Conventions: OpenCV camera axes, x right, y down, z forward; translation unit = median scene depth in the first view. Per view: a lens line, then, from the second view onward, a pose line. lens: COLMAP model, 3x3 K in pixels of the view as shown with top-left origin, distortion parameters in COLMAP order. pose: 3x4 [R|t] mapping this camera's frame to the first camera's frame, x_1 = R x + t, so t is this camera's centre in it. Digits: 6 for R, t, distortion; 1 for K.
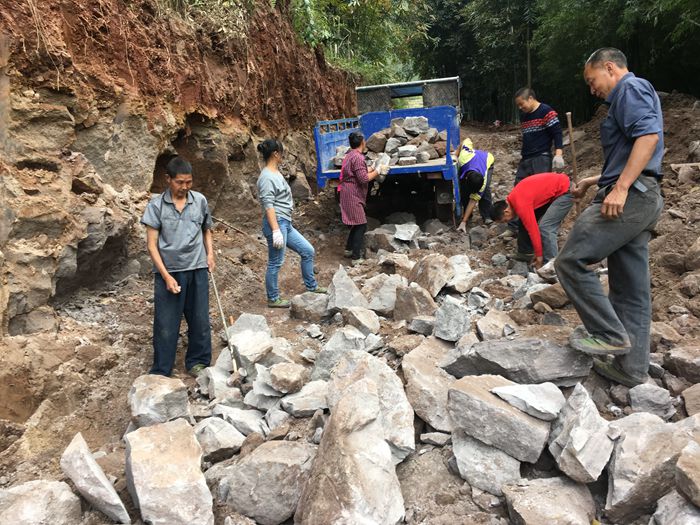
lens RADIAL K [[622.5, 0, 350.0], [0, 622.5, 262.5], [0, 0, 1]] dist [0.048873, -0.016404]
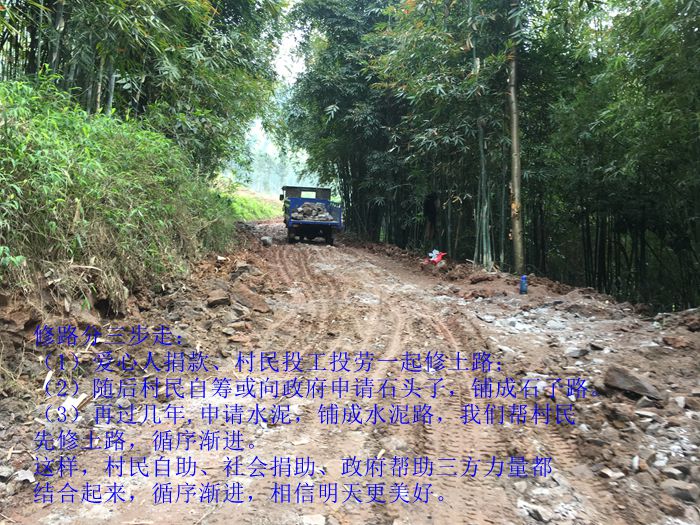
lens RADIAL K [[622.5, 0, 350.0], [0, 622.5, 262.5], [0, 0, 1]] dist [0.048873, -0.016404]
pose [[0.989700, 0.055837, 0.131818, 0.113690], [-0.033032, 0.985021, -0.169240, -0.147998], [-0.139293, 0.163143, 0.976720, 0.590293]]
